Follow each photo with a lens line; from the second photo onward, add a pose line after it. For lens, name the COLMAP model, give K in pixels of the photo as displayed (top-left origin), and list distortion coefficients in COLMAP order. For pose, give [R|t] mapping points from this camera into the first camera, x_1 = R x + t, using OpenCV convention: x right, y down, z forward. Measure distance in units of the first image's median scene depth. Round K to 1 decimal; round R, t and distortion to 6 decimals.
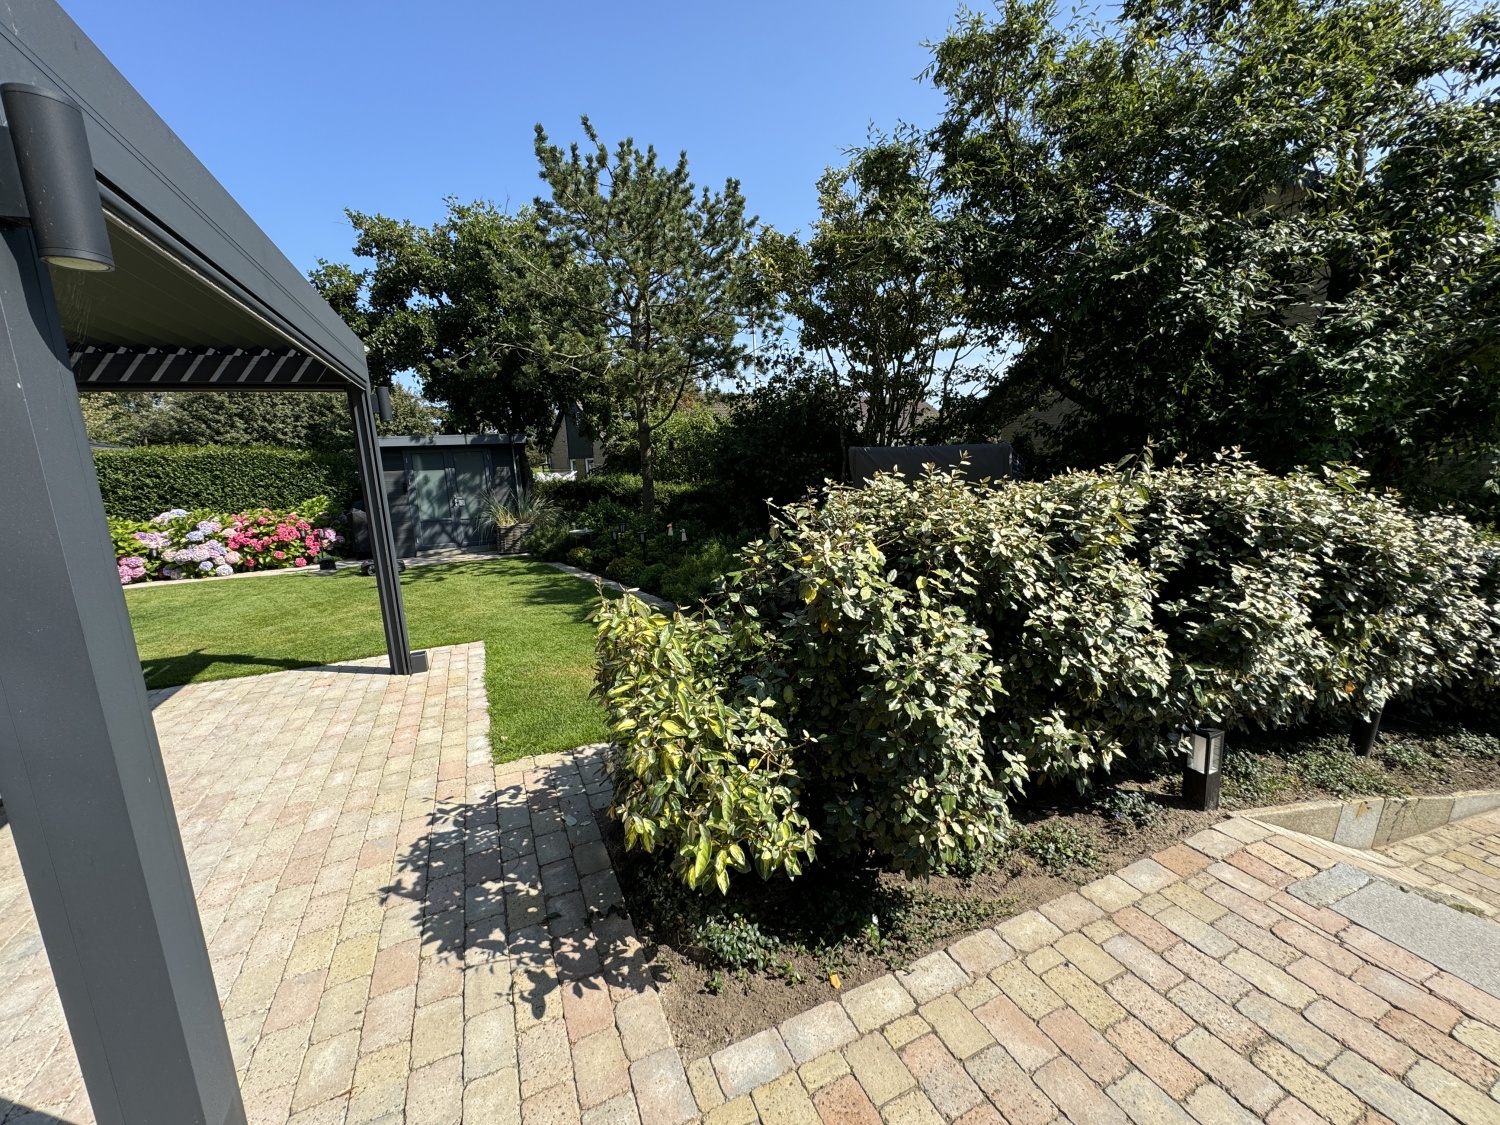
lens RADIAL K [[583.9, 0, 762.0], [0, 583.9, 556.0], [0, 0, 1]] dist [-0.019531, 0.000239]
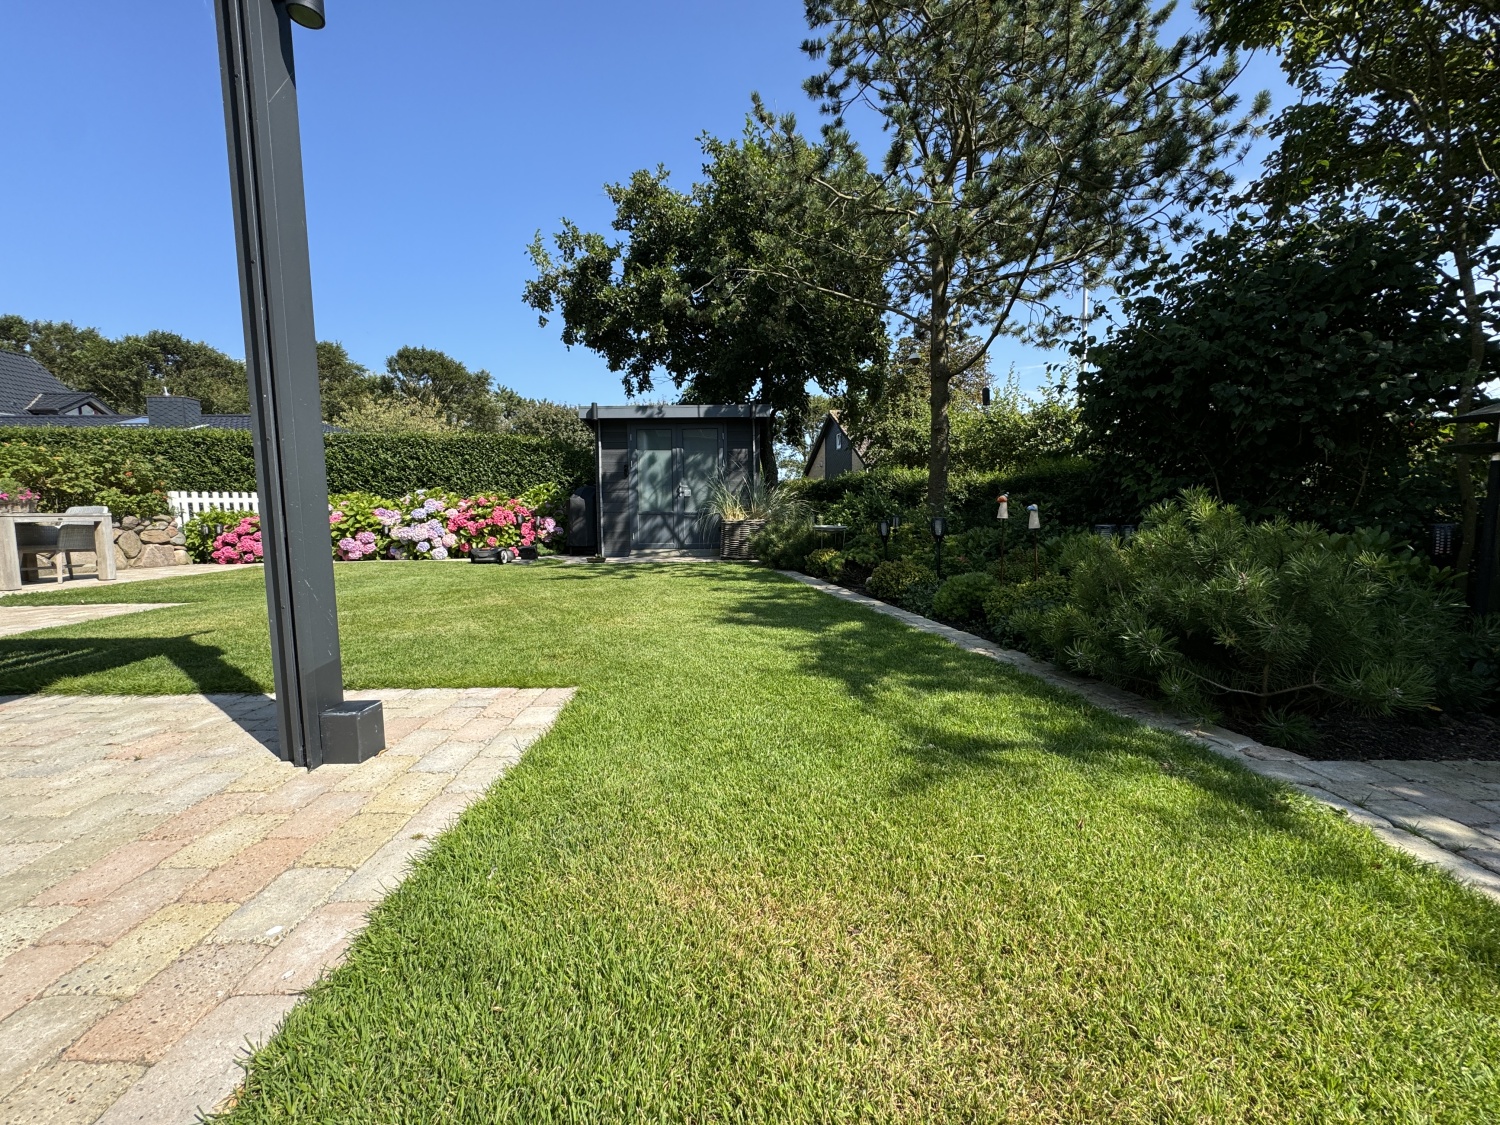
lens RADIAL K [[583.9, 0, 748.4], [0, 583.9, 553.2], [0, 0, 1]] dist [-0.019531, 0.000239]
pose [[0.899386, 0.050792, -0.434195, -0.109391], [-0.084995, 0.994591, -0.059712, 0.036255], [0.428813, 0.090608, 0.898838, 0.381474]]
